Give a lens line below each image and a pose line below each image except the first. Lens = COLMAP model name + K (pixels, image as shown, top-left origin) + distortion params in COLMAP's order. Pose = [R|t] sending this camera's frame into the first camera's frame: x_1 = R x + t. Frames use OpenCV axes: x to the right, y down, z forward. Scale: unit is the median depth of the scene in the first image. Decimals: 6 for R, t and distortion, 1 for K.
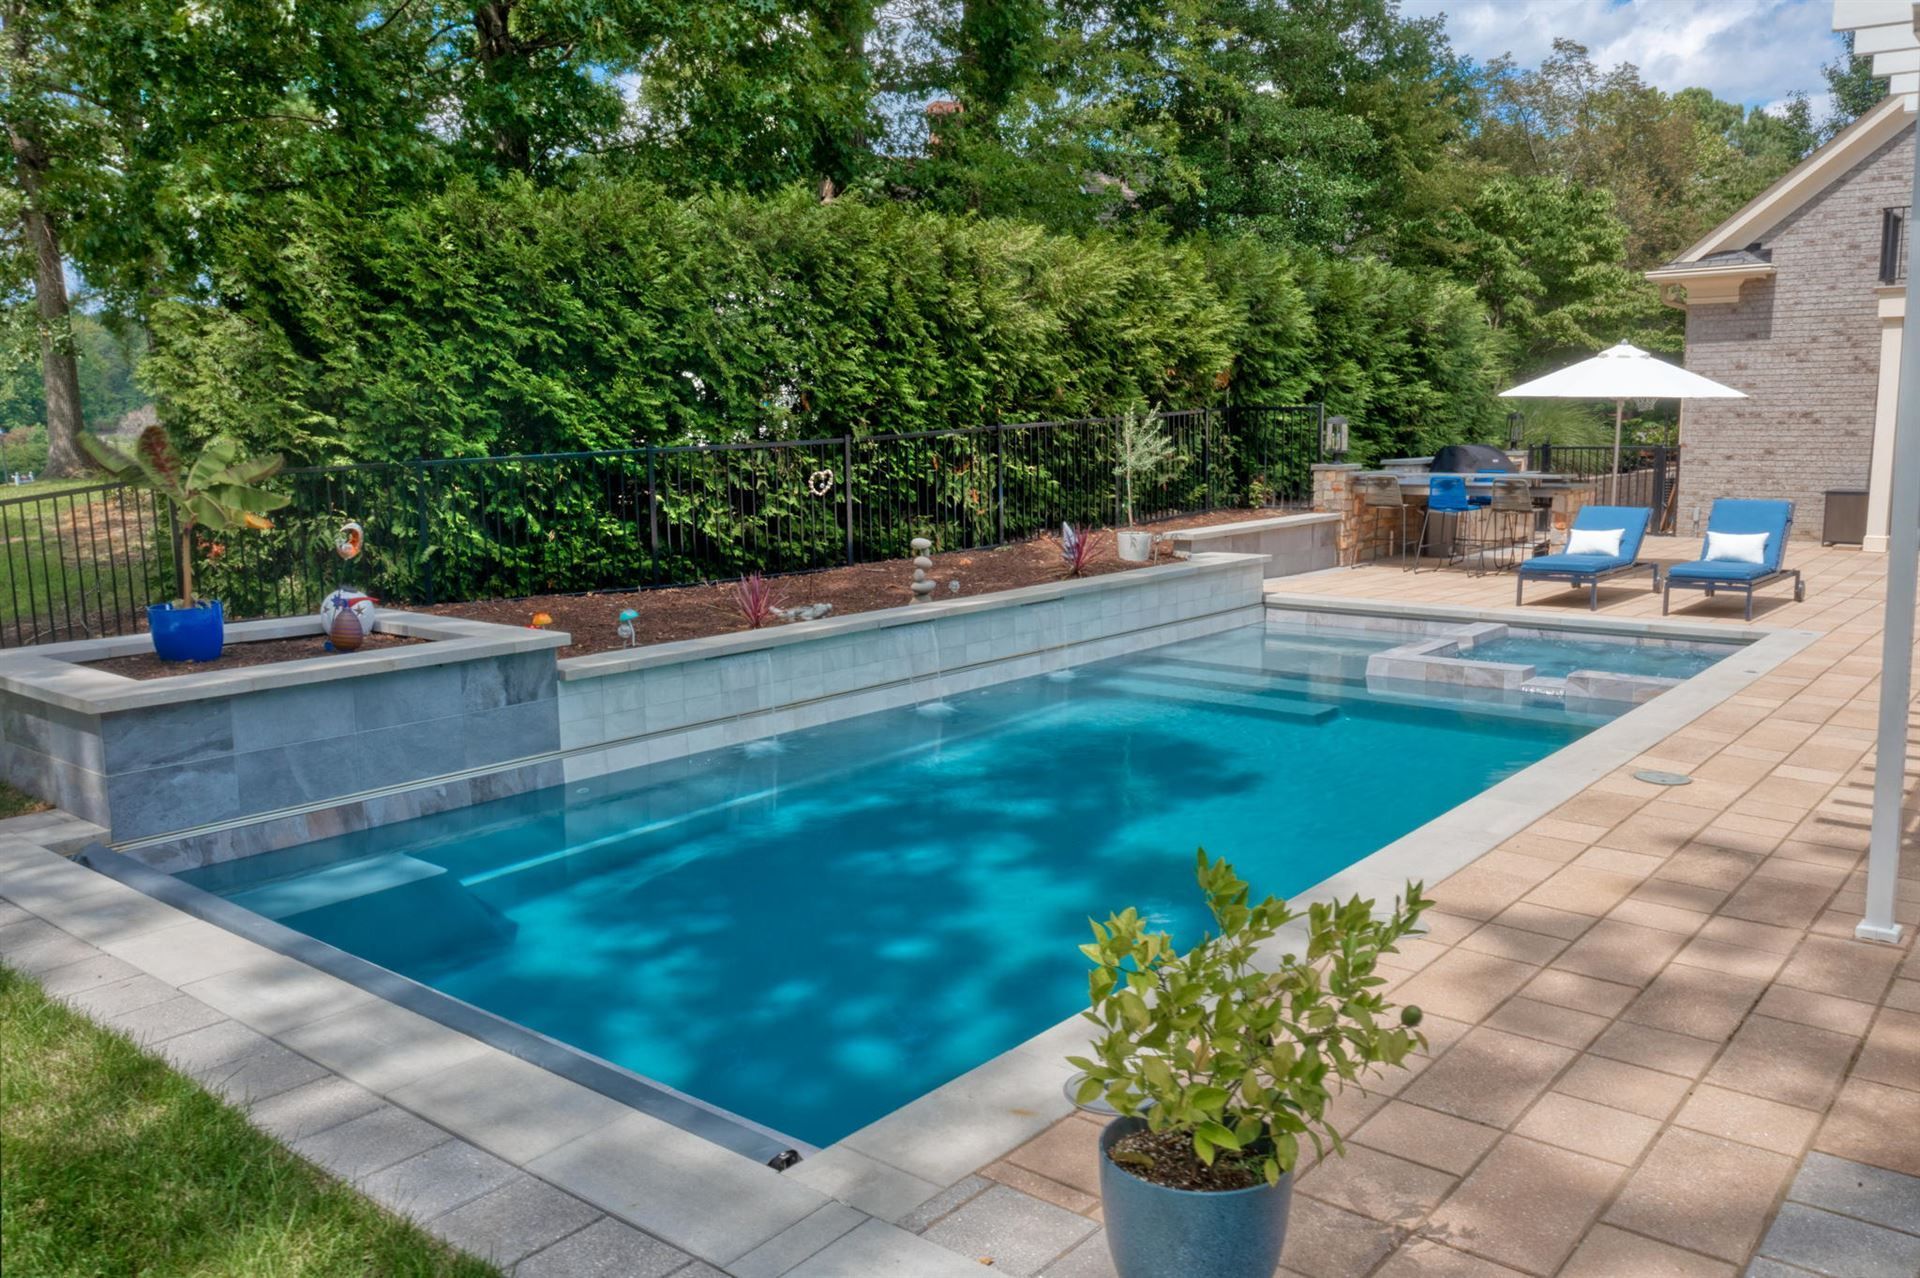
lens RADIAL K [[1509.8, 0, 960.0], [0, 1509.8, 639.0], [0, 0, 1]] dist [-0.002427, 0.003775]
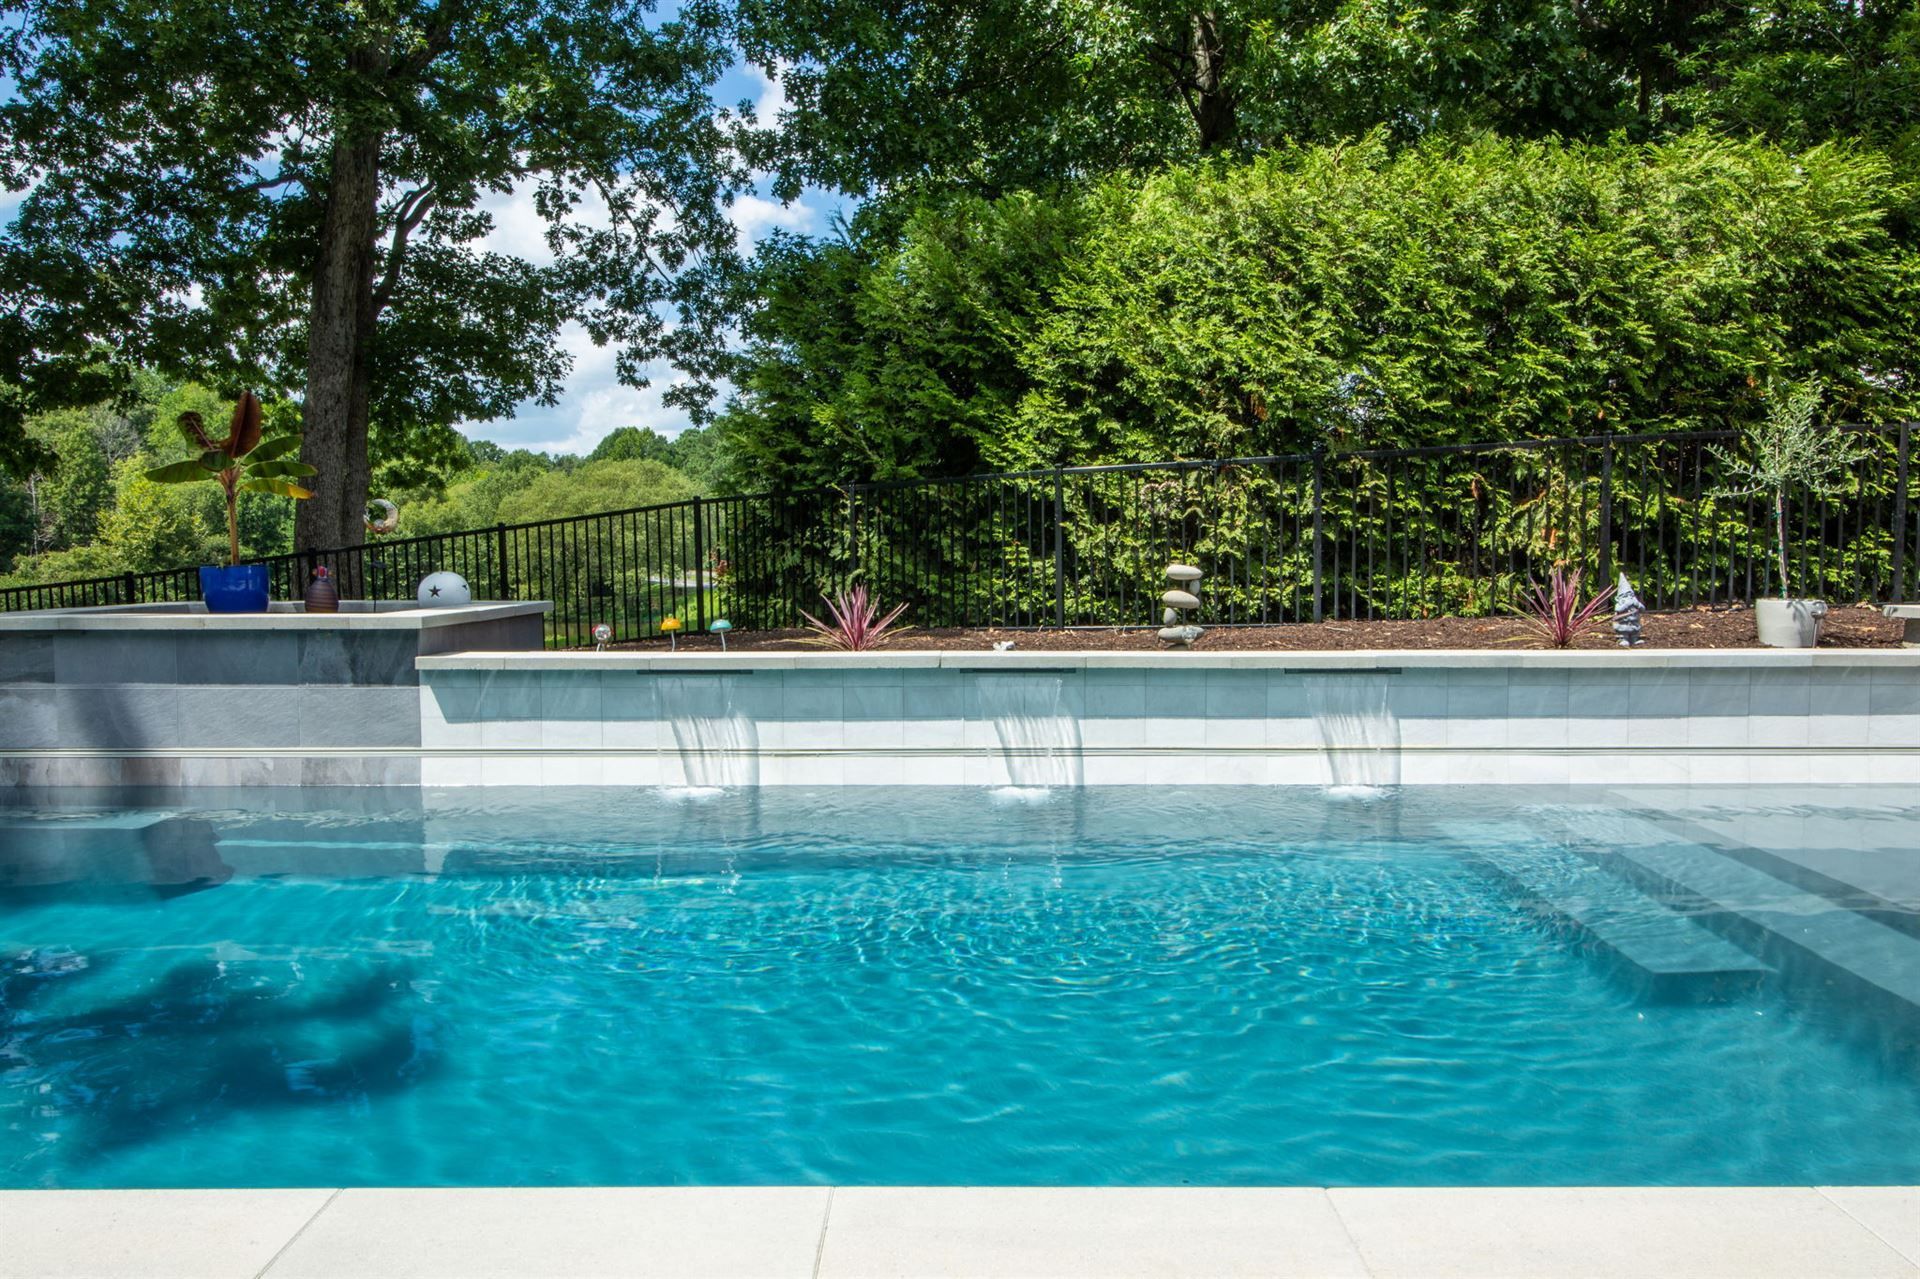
lens RADIAL K [[1272.7, 0, 962.7], [0, 1272.7, 644.2], [0, 0, 1]] dist [-0.001526, 0.000735]
pose [[0.630846, 0.067018, -0.773008, 0.320317], [-0.117962, 0.992966, -0.010181, -0.010747], [0.766888, 0.097608, 0.634315, 0.475823]]
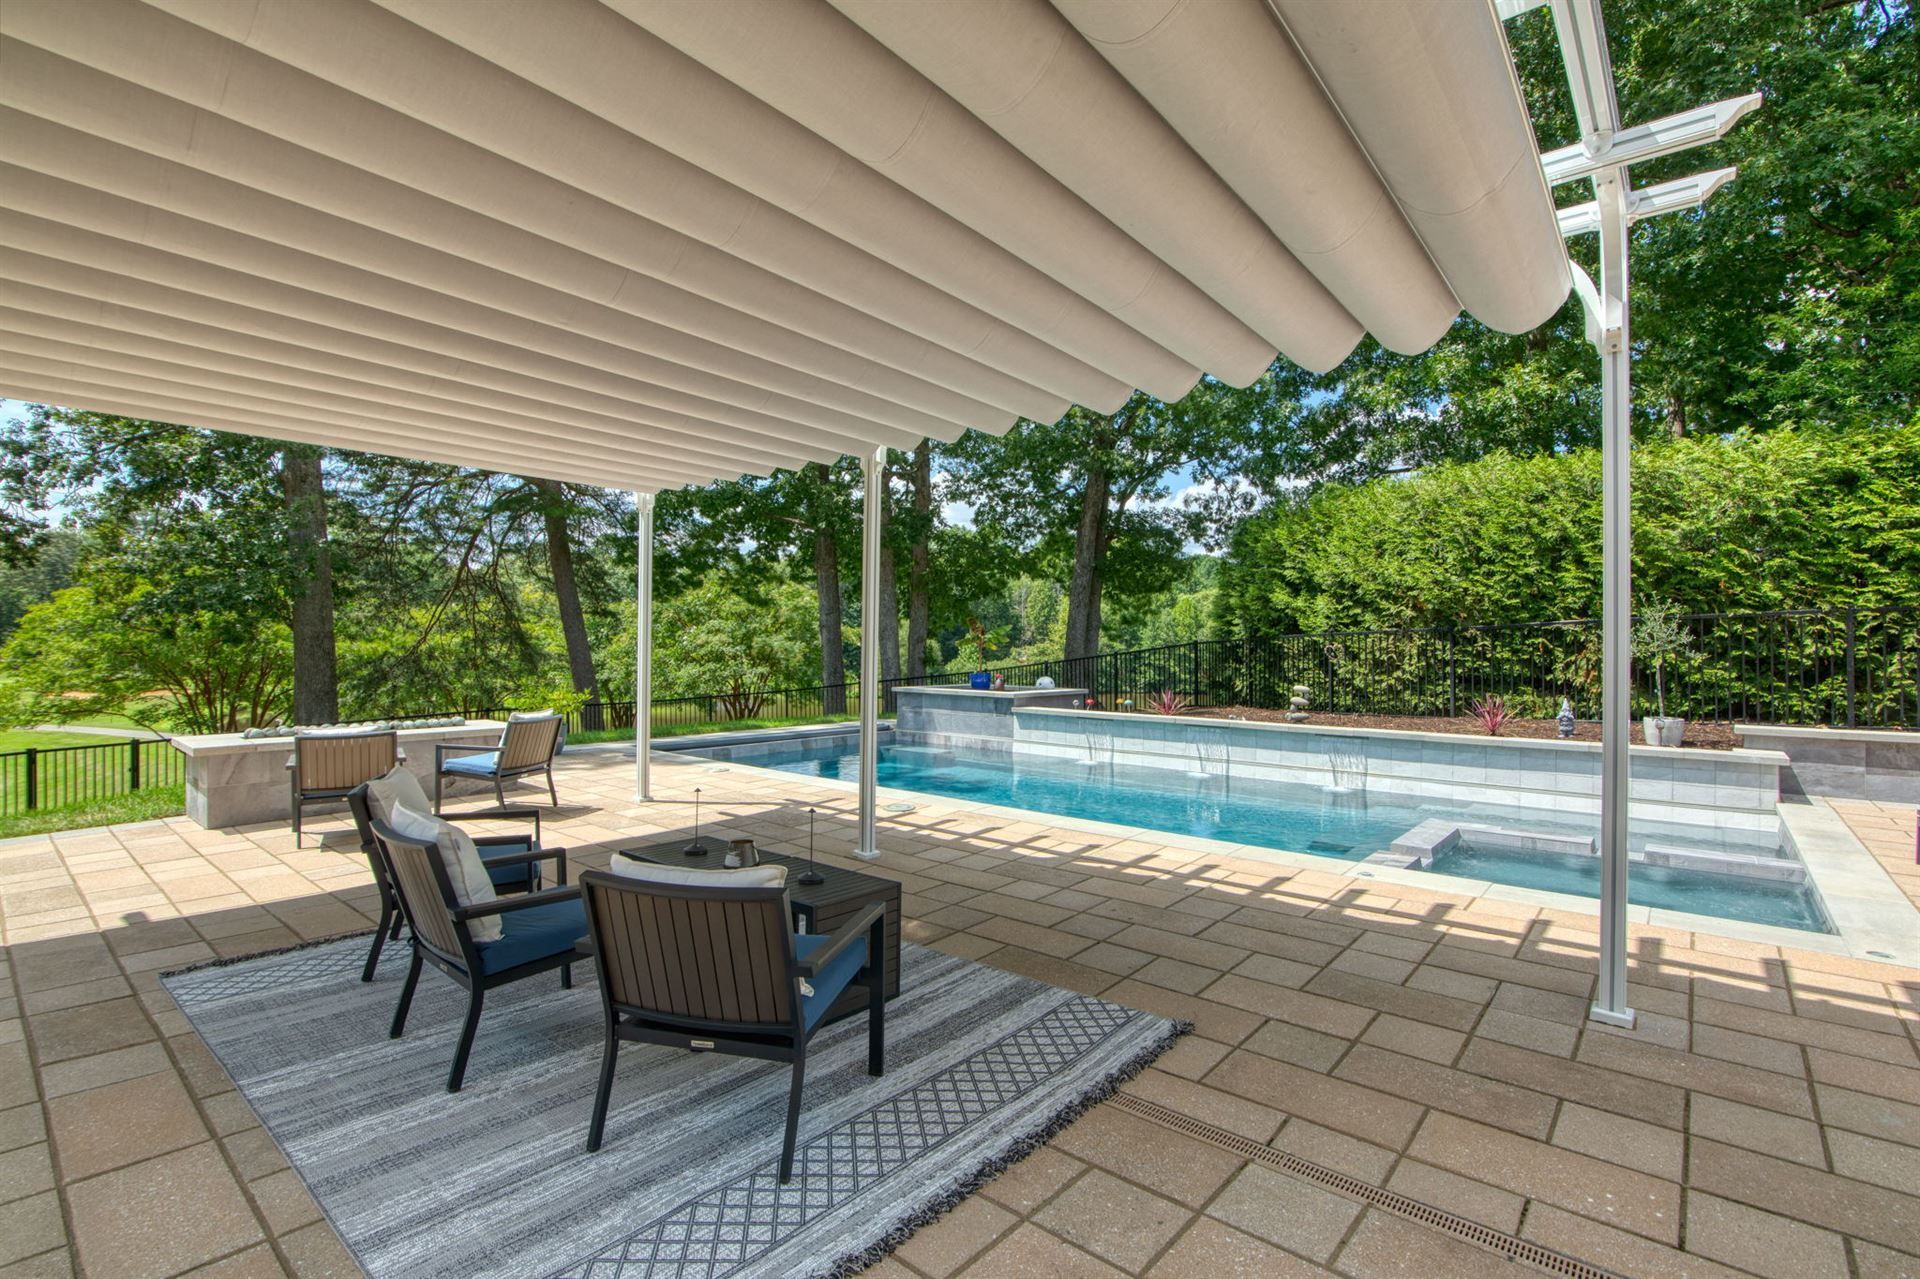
lens RADIAL K [[877.0, 0, 962.3], [0, 877.0, 644.7], [0, 0, 1]] dist [-0.020701, 0.000807]
pose [[-0.022908, 0.012348, -0.999661, 0.775589], [-0.152519, 0.988176, 0.015701, -0.060591], [0.988035, 0.152827, -0.020754, 0.574271]]
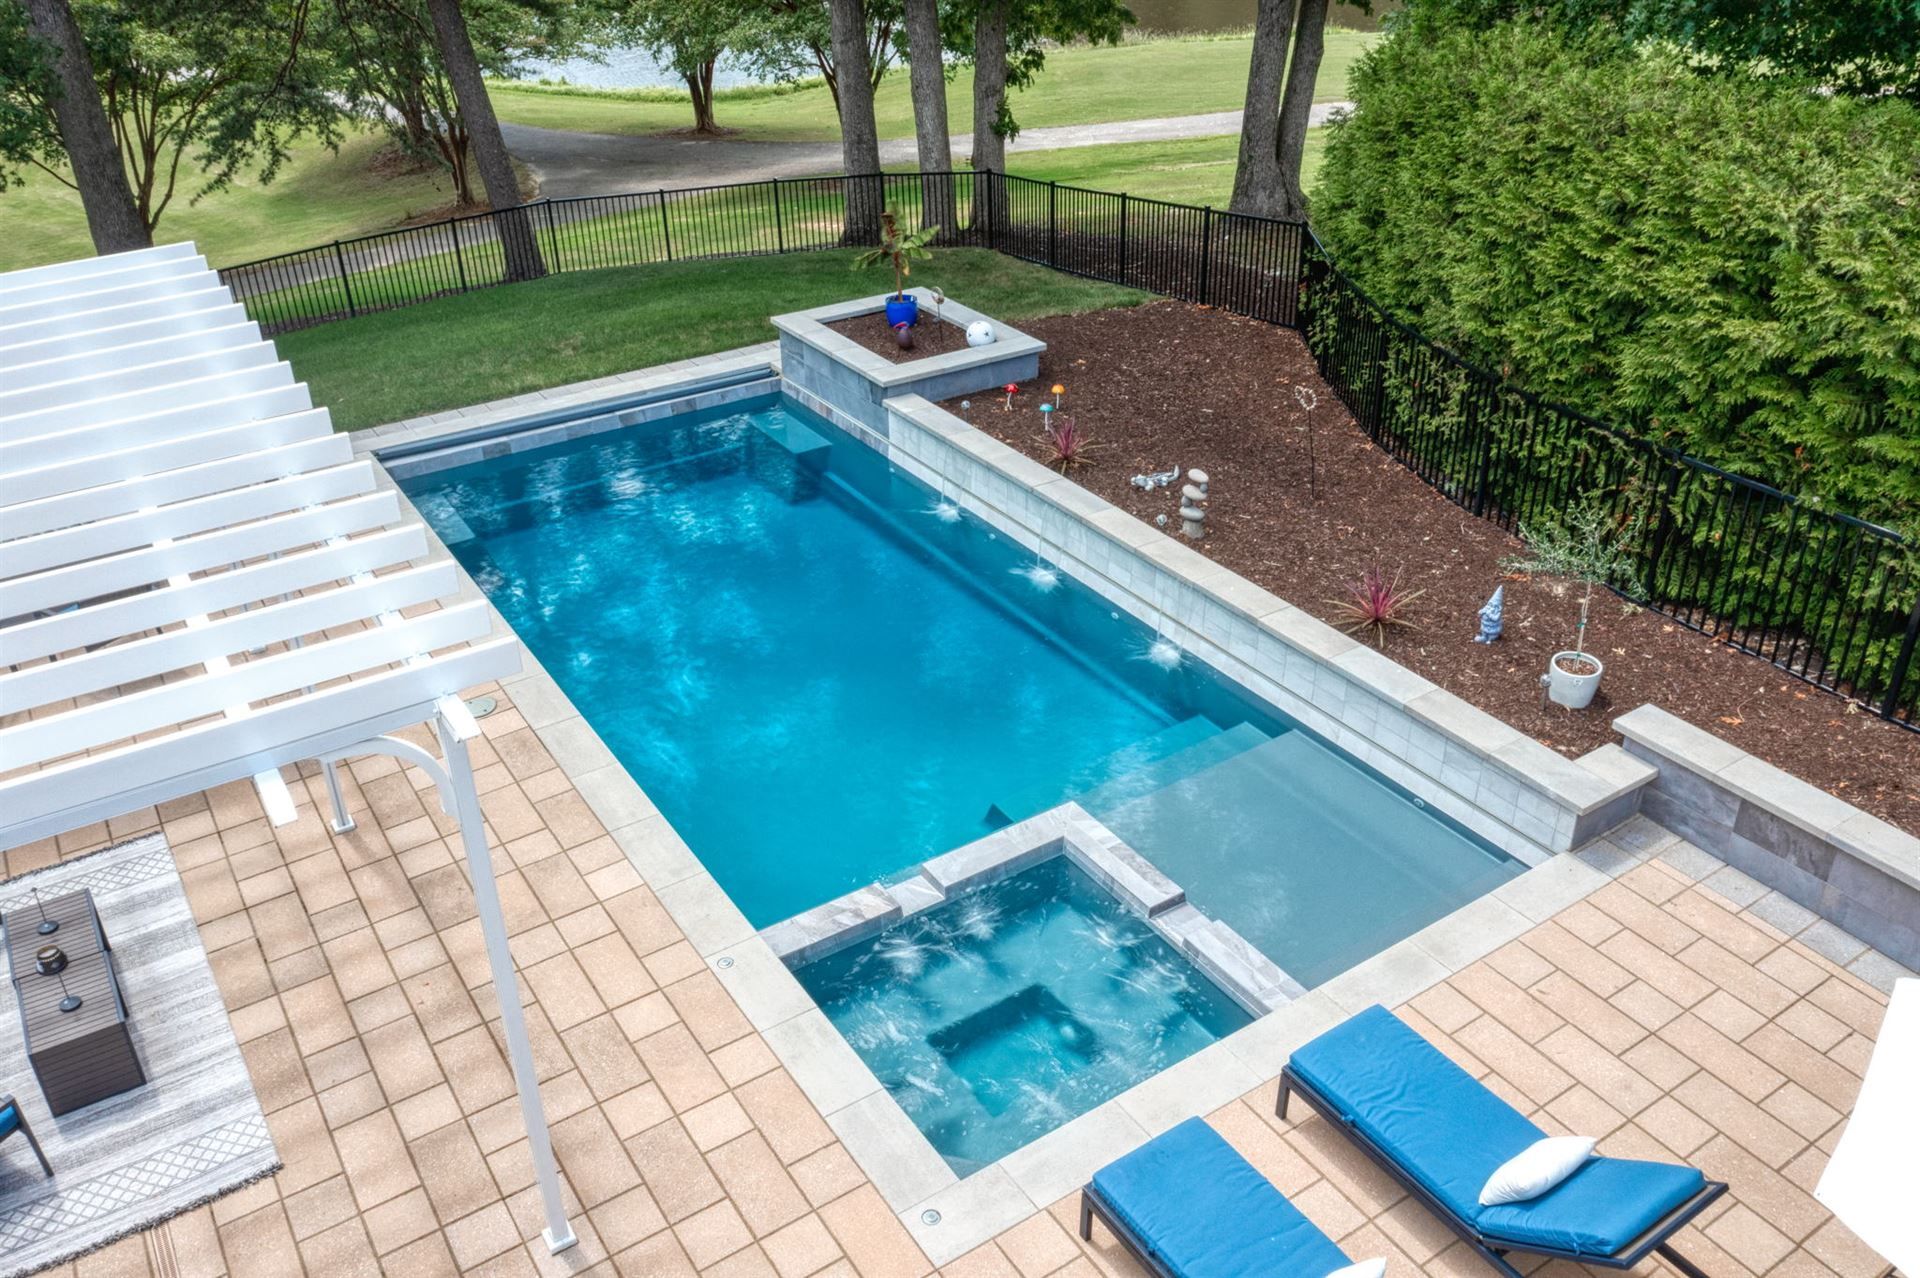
lens RADIAL K [[1520.3, 0, 966.8], [0, 1520.3, 640.5], [0, 0, 1]] dist [-0.009717, -0.016676]
pose [[-0.302296, 0.489099, -0.818168, 0.825690], [-0.121149, 0.831651, 0.541922, -0.456052], [0.945484, 0.262941, -0.192152, 0.937926]]
